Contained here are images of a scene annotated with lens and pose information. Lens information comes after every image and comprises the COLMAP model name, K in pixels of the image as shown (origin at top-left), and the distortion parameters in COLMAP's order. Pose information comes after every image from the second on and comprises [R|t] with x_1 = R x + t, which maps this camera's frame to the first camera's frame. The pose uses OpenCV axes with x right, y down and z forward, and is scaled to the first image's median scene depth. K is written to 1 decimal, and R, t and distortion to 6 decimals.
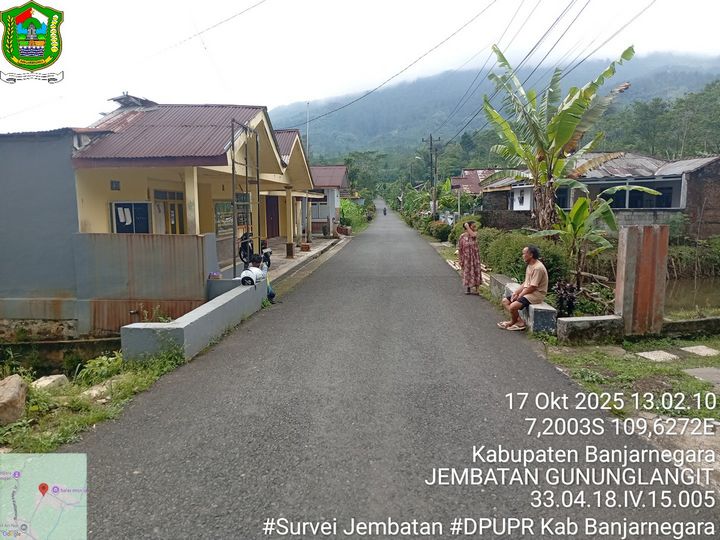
lens RADIAL K [[546.0, 0, 360.0], [0, 546.0, 270.0], [0, 0, 1]] dist [0.097449, -0.194106]
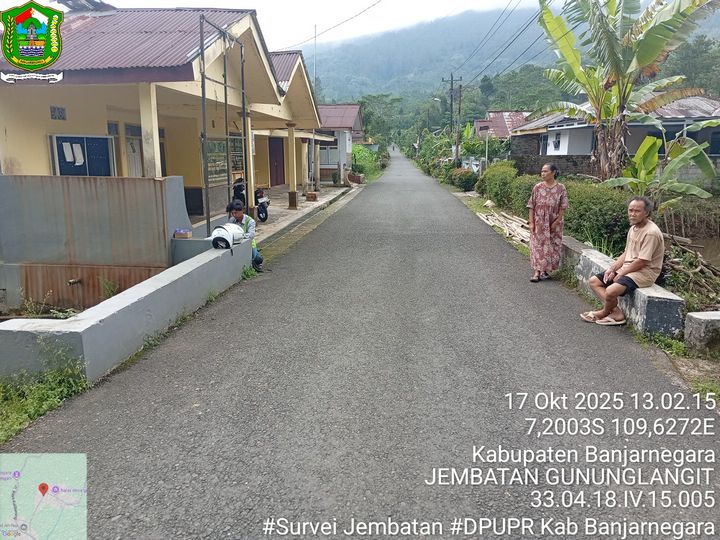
lens RADIAL K [[546.0, 0, 360.0], [0, 546.0, 270.0], [0, 0, 1]] dist [0.097449, -0.194106]
pose [[0.999698, 0.012311, -0.021265, -0.003007], [-0.010315, 0.995746, 0.091562, -0.007426], [0.022301, -0.091315, 0.995572, 0.160535]]
